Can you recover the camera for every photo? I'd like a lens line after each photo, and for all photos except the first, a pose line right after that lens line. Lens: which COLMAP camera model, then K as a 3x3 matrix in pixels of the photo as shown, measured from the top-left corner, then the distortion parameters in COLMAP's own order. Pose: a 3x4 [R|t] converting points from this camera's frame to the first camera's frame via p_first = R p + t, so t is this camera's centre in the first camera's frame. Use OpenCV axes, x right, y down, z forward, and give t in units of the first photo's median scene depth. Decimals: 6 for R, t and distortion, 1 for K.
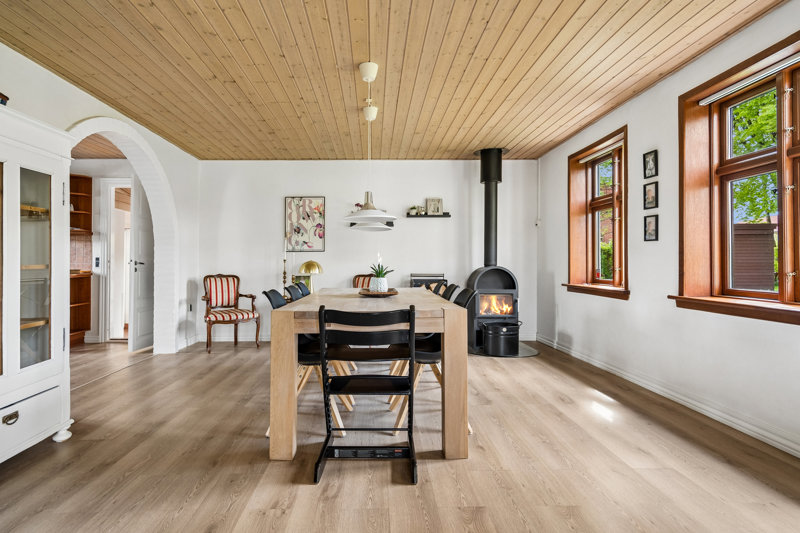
lens RADIAL K [[430.3, 0, 387.9], [0, 430.3, 260.4], [0, 0, 1]] dist [0.005658, 0.000445]
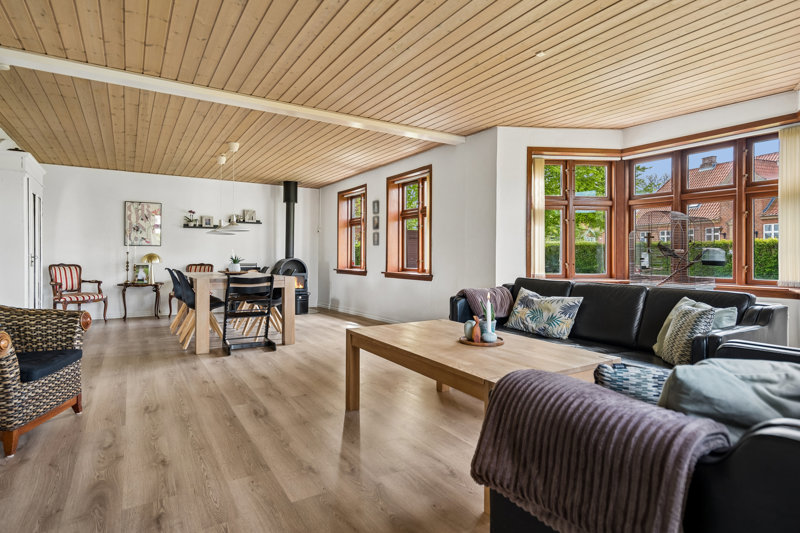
lens RADIAL K [[430.3, 0, 387.9], [0, 430.3, 260.4], [0, 0, 1]] dist [0.005658, 0.000445]
pose [[0.870175, 0.003178, 0.492732, -0.219532], [-0.010106, 0.999884, 0.011399, 0.000772], [-0.492638, -0.014898, 0.870107, -0.517646]]
